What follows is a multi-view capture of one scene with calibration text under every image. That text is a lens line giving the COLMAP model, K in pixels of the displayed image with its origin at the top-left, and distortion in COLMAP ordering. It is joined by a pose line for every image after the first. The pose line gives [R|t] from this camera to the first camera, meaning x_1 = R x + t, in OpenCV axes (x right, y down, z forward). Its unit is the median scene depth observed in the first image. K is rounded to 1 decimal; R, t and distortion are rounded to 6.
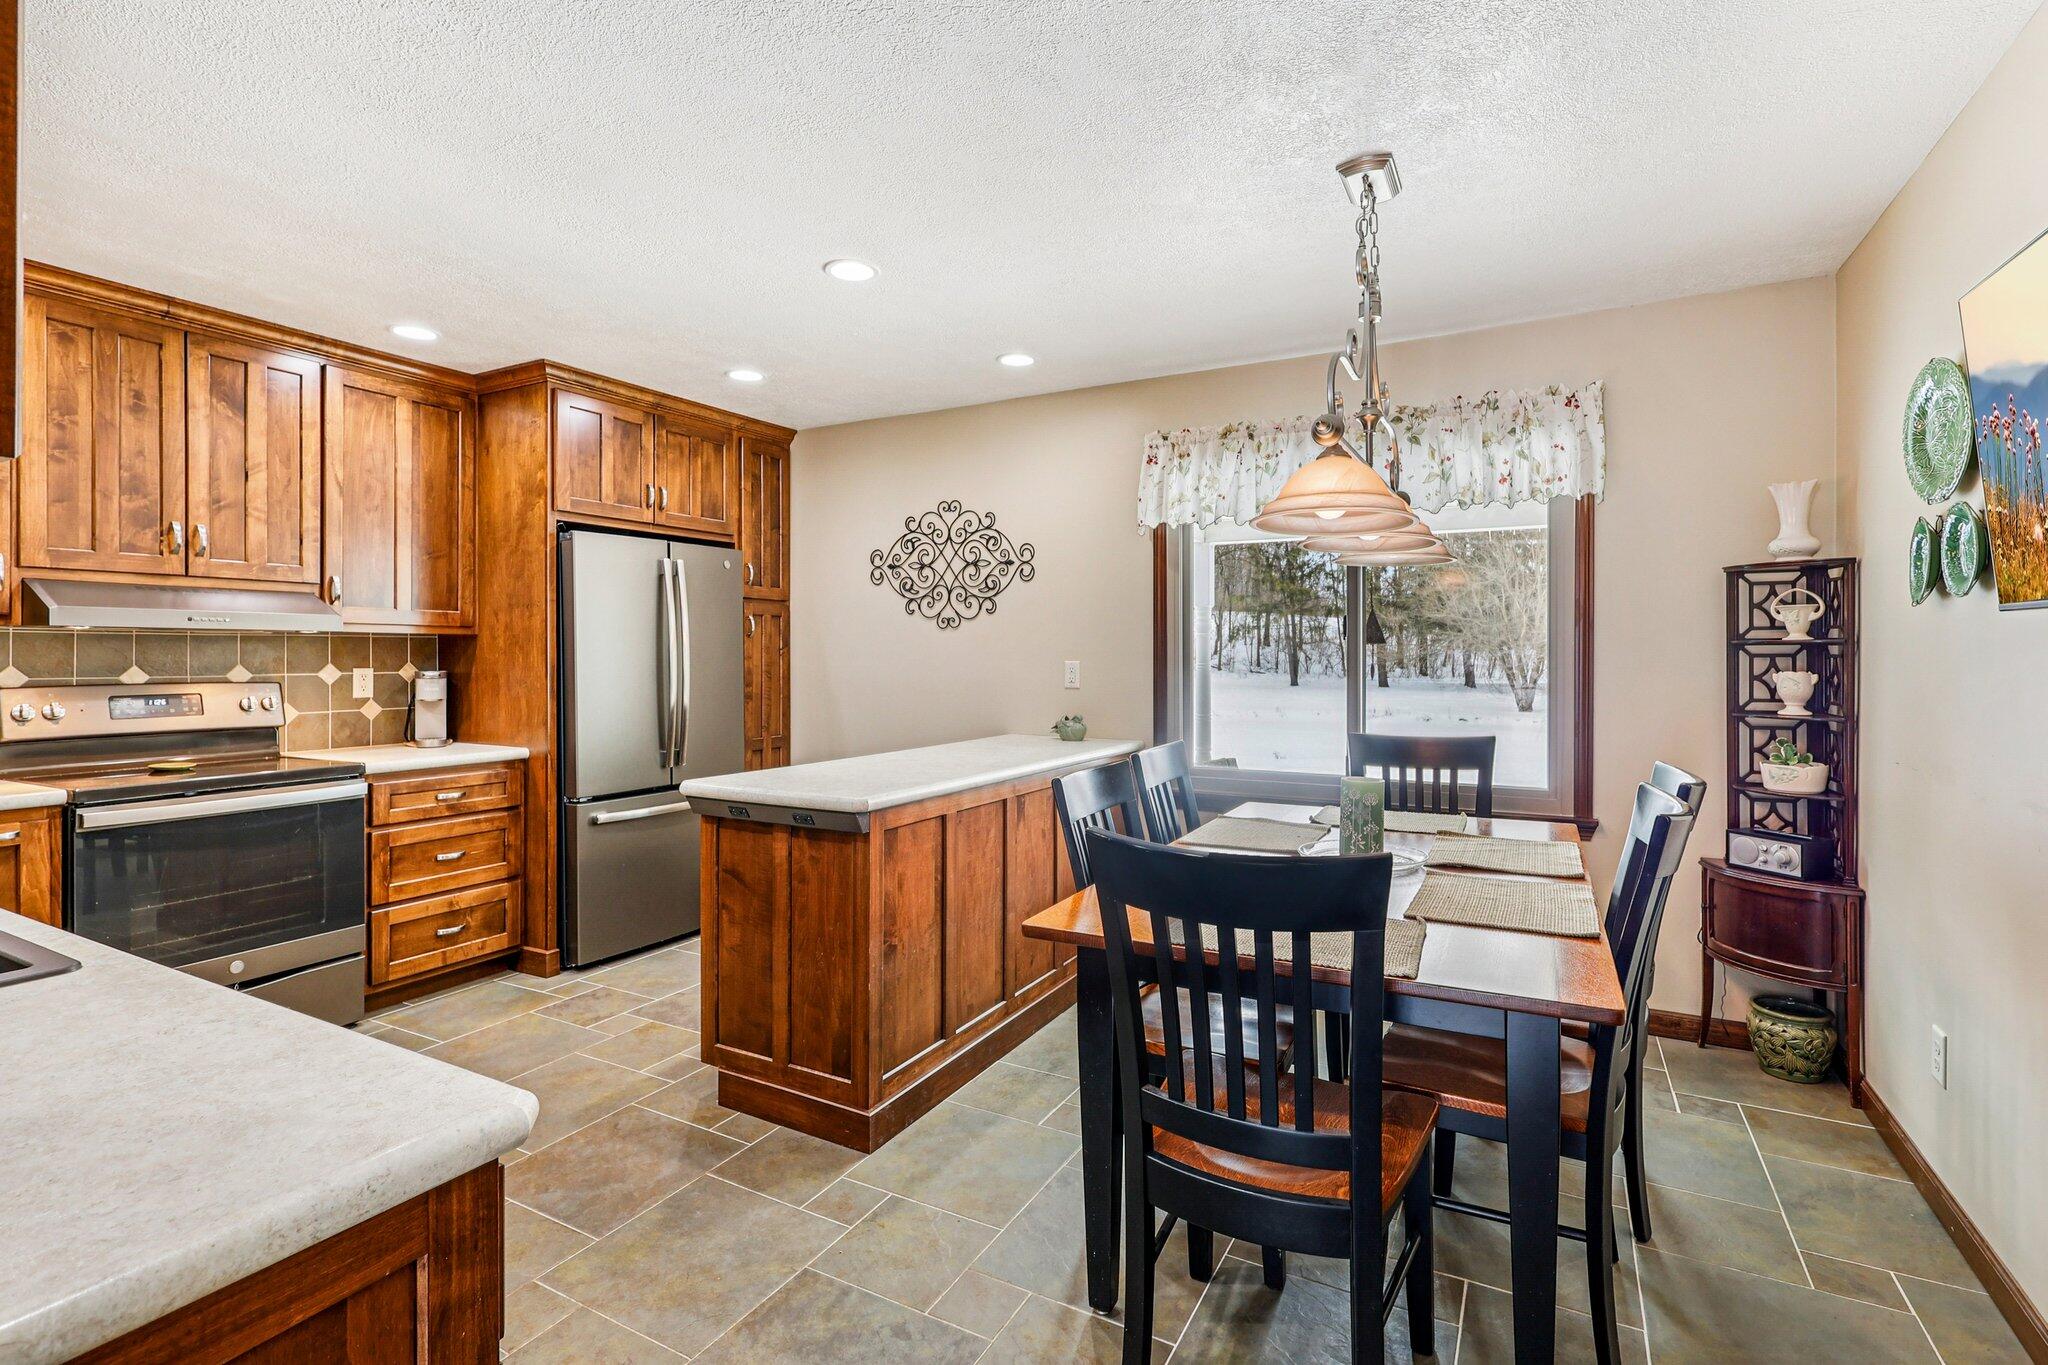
lens RADIAL K [[957.5, 0, 1025.3], [0, 957.5, 653.0], [0, 0, 1]] dist [-0.000449, 0.000251]
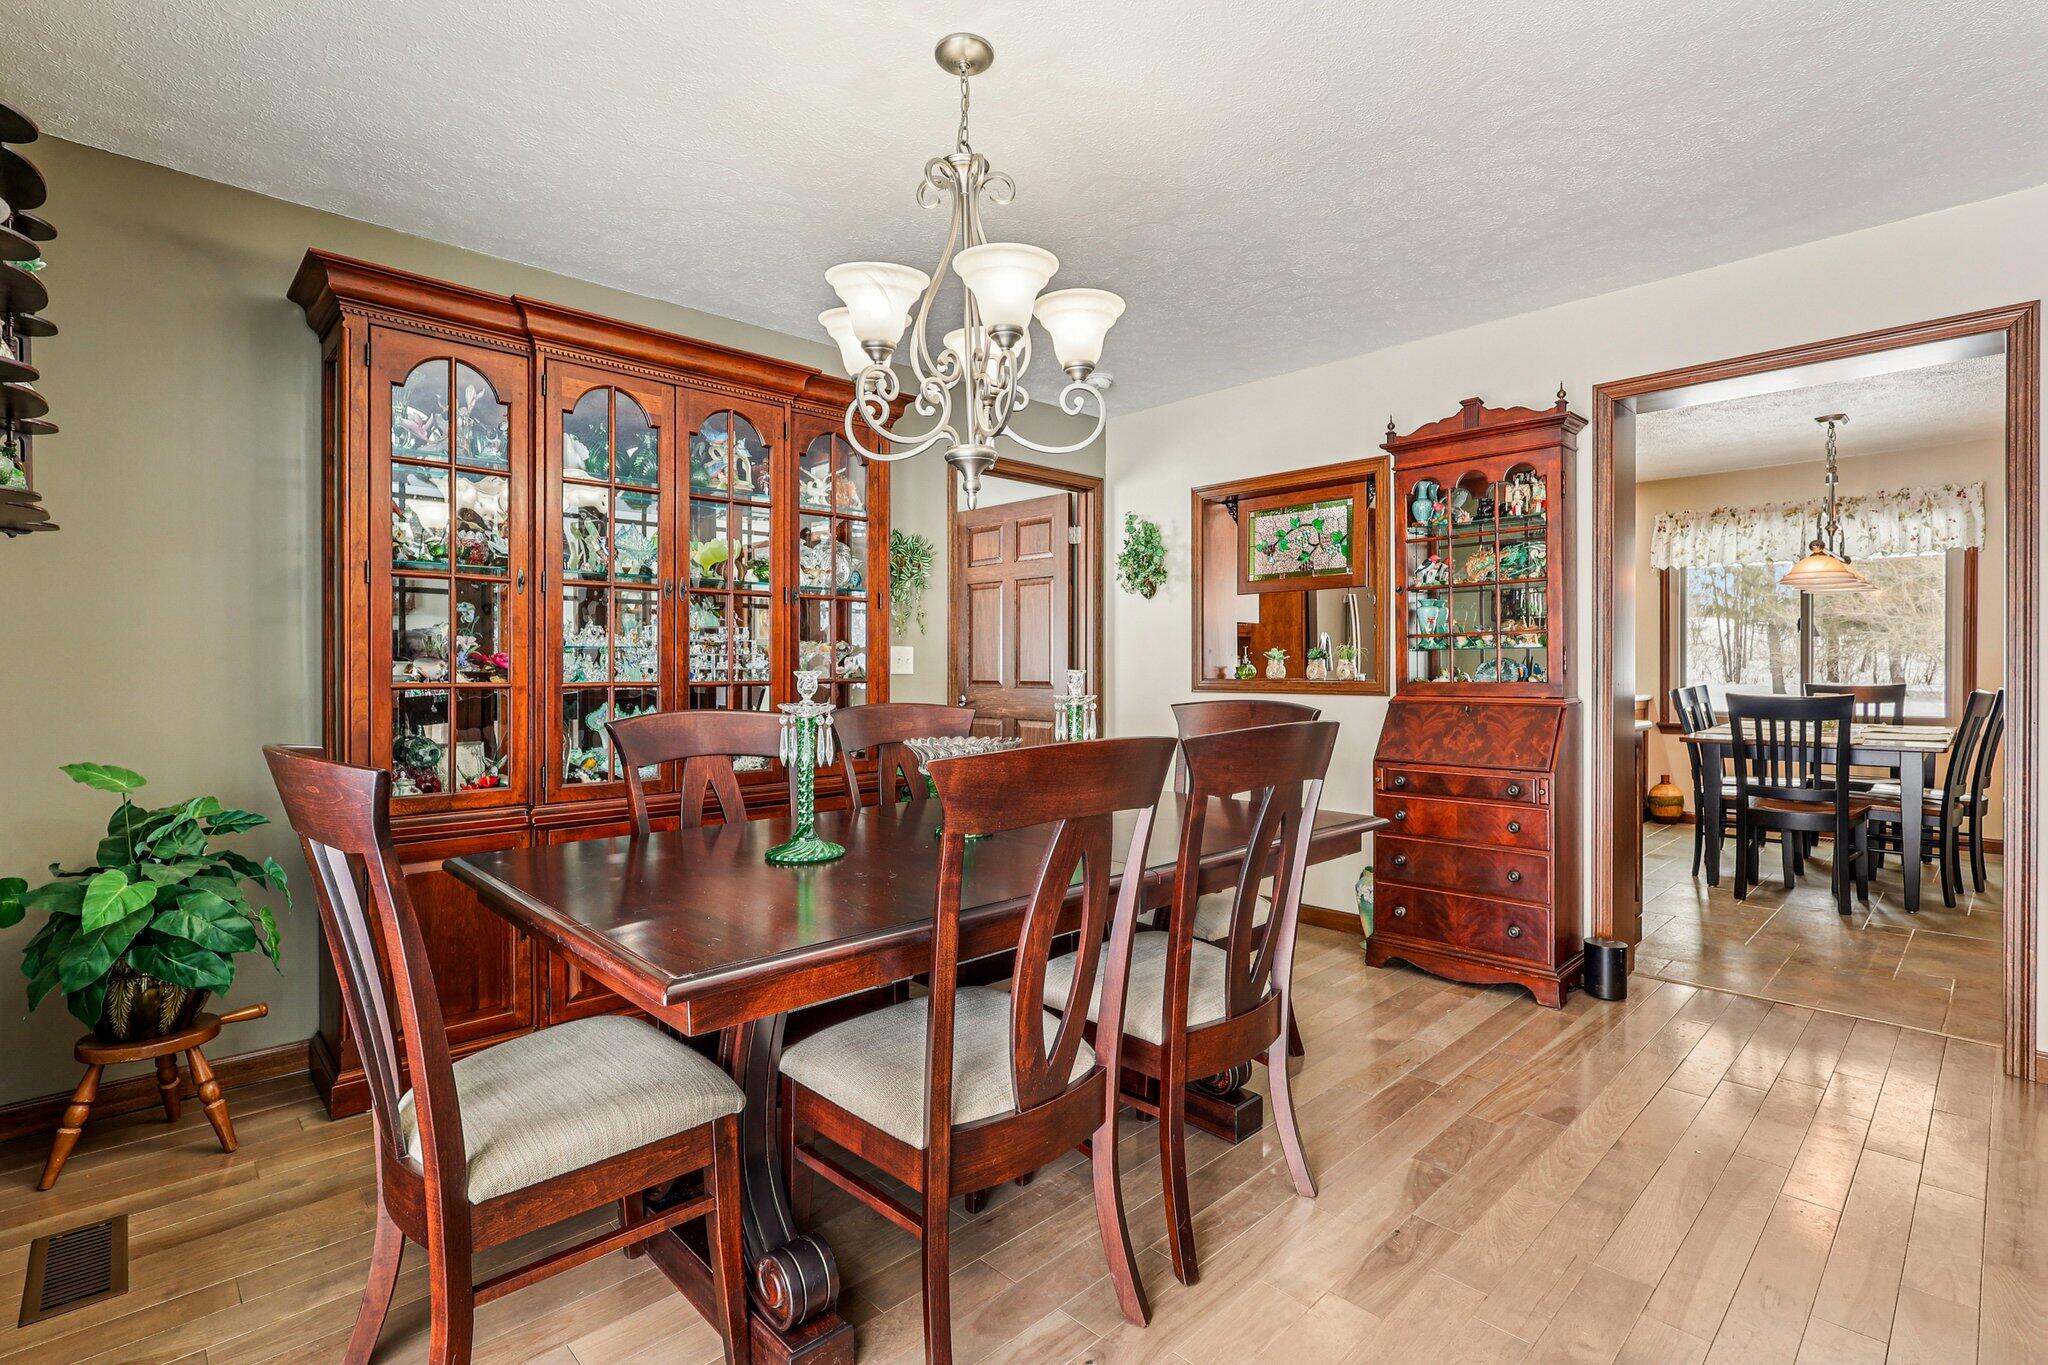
lens RADIAL K [[957.3, 0, 1025.4], [0, 957.3, 669.2], [0, 0, 1]] dist [0.000990, -0.000208]
pose [[0.953795, -0.001535, -0.300455, -0.457312], [0.004156, 0.999959, 0.008086, 0.030036], [0.300430, -0.008961, 0.953762, -1.015830]]
